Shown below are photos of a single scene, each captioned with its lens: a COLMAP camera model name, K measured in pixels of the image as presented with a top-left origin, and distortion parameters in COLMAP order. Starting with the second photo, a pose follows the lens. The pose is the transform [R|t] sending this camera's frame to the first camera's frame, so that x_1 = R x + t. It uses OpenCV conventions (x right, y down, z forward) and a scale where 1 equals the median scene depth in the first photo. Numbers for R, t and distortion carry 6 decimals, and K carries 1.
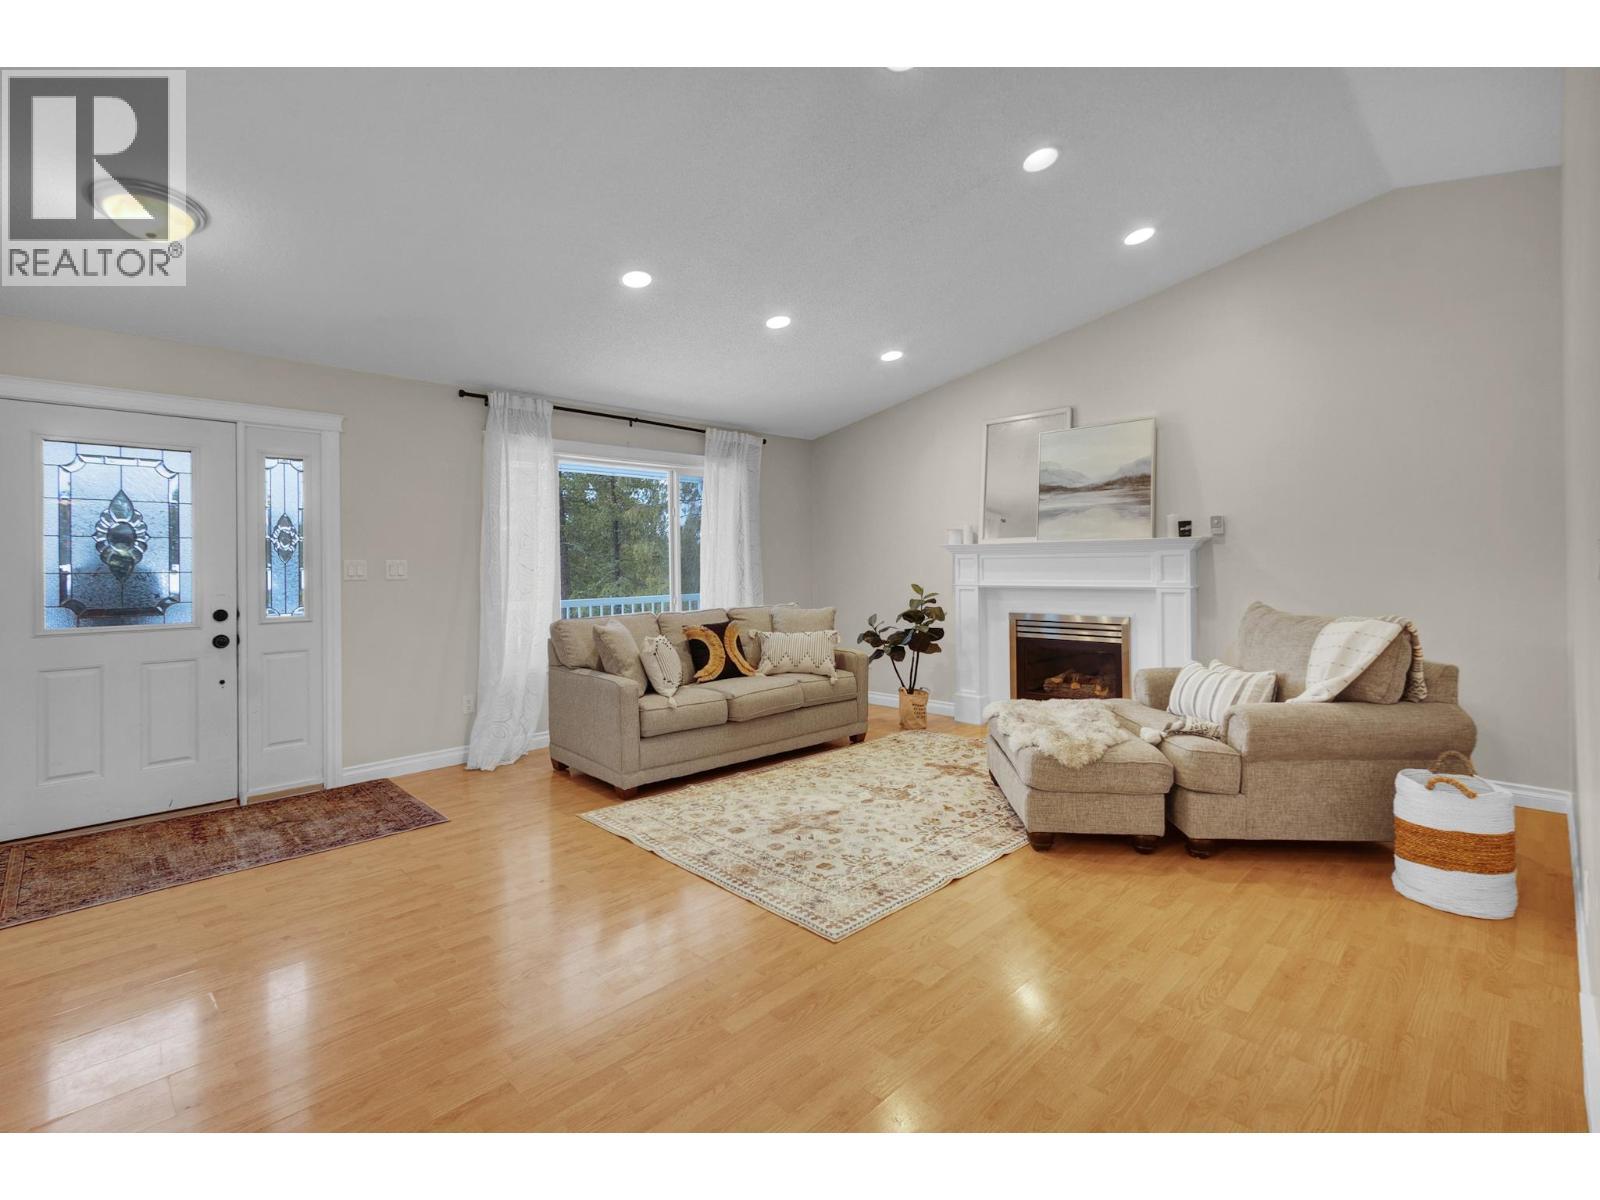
lens RADIAL K [[734.2, 0, 800.8], [0, 734.2, 562.3], [0, 0, 1]] dist [0.001064, 0.000919]
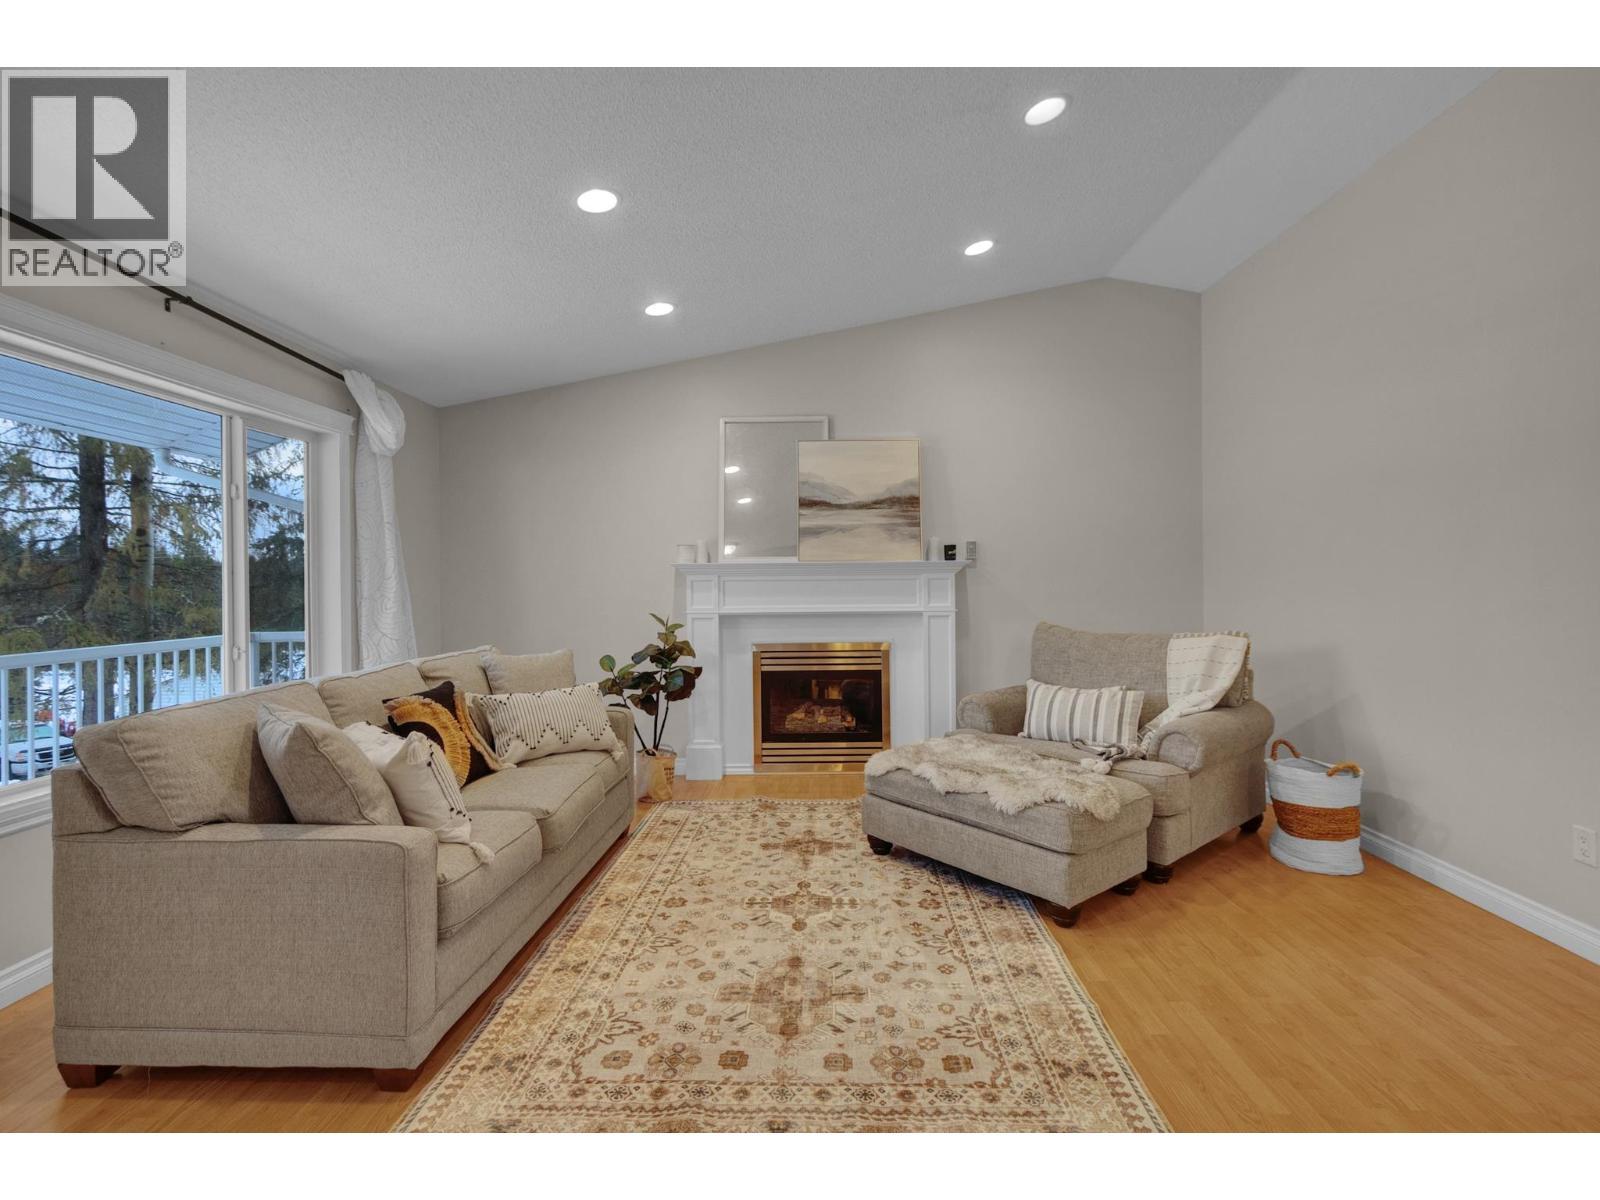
lens RADIAL K [[727.8, 0, 807.0], [0, 727.8, 582.7], [0, 0, 1]] dist [0.001911, 0.000432]
pose [[0.718058, 0.006909, 0.695949, -0.326864], [-0.002653, 0.999971, -0.007189, 0.004036], [-0.695978, 0.003316, 0.718055, 0.420295]]
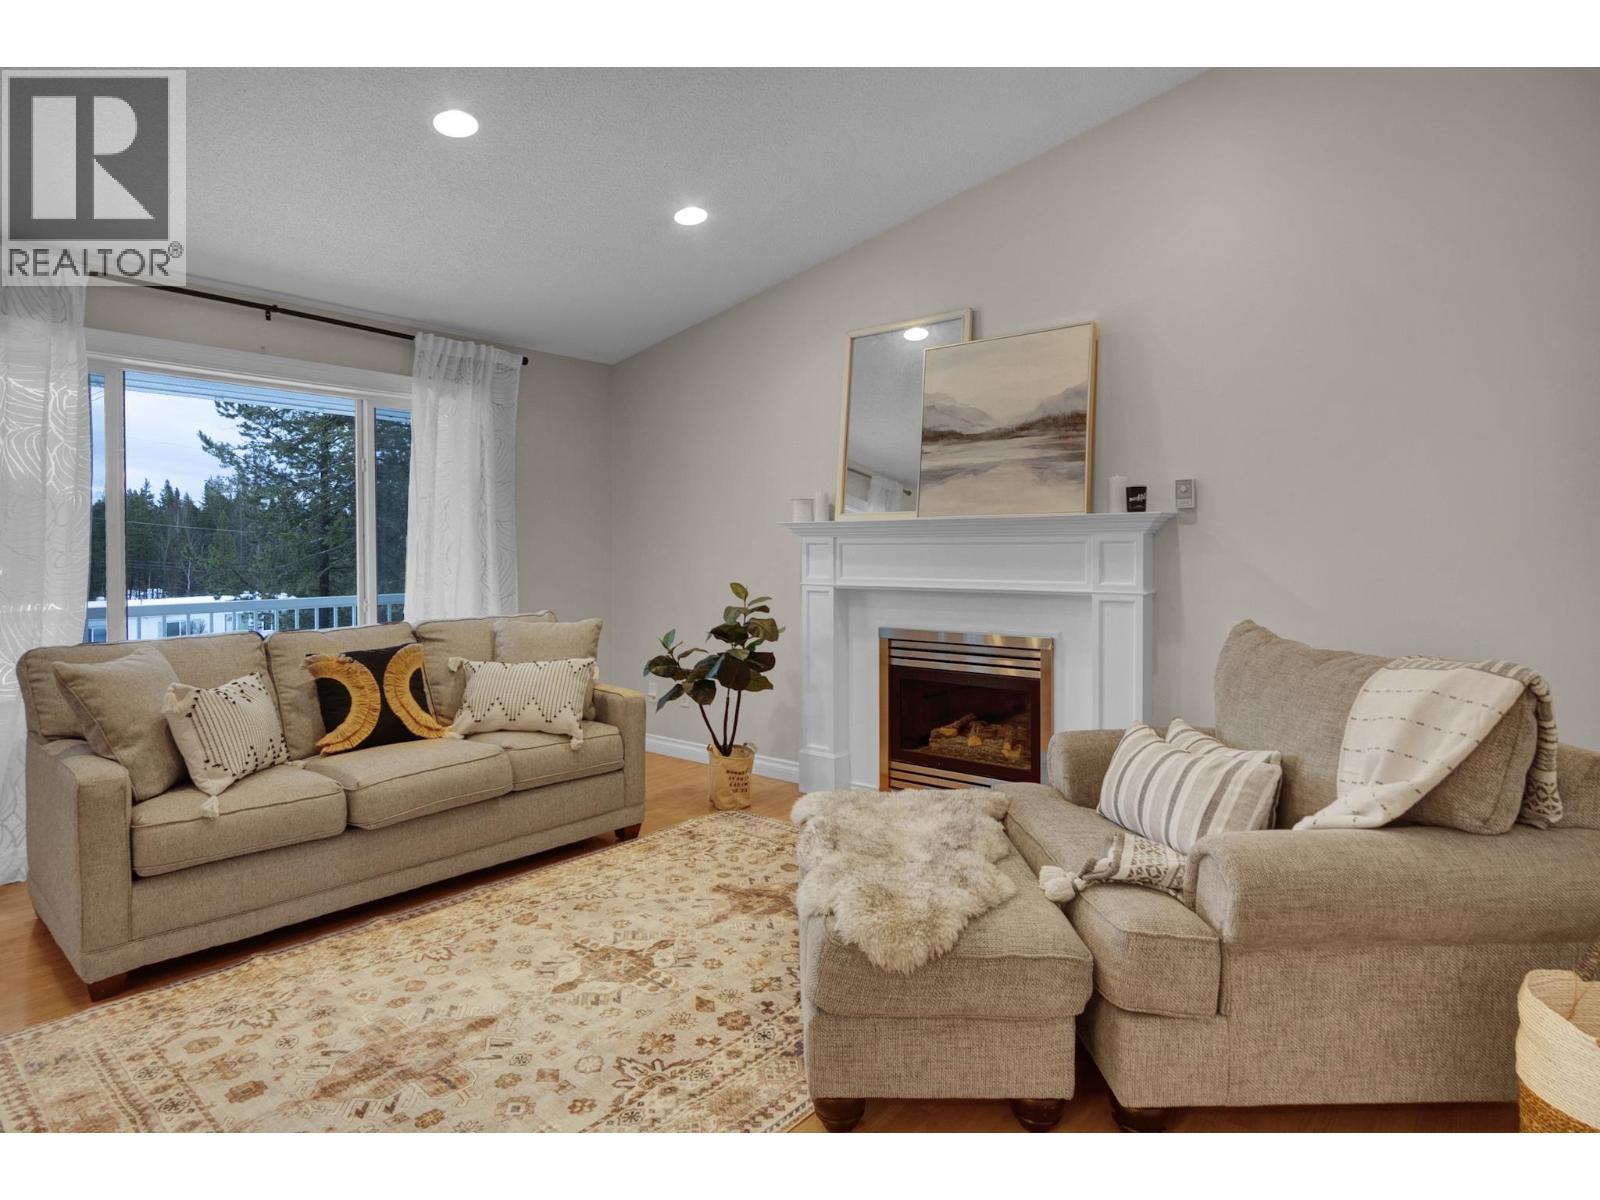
lens RADIAL K [[881.6, 0, 796.1], [0, 881.6, 559.7], [0, 0, 1]] dist [0.002455, -0.000255]
pose [[0.995131, 0.007655, 0.098268, 0.163841], [-0.009116, 0.999854, 0.014427, -0.002386], [-0.098143, -0.015253, 0.995055, 0.284497]]
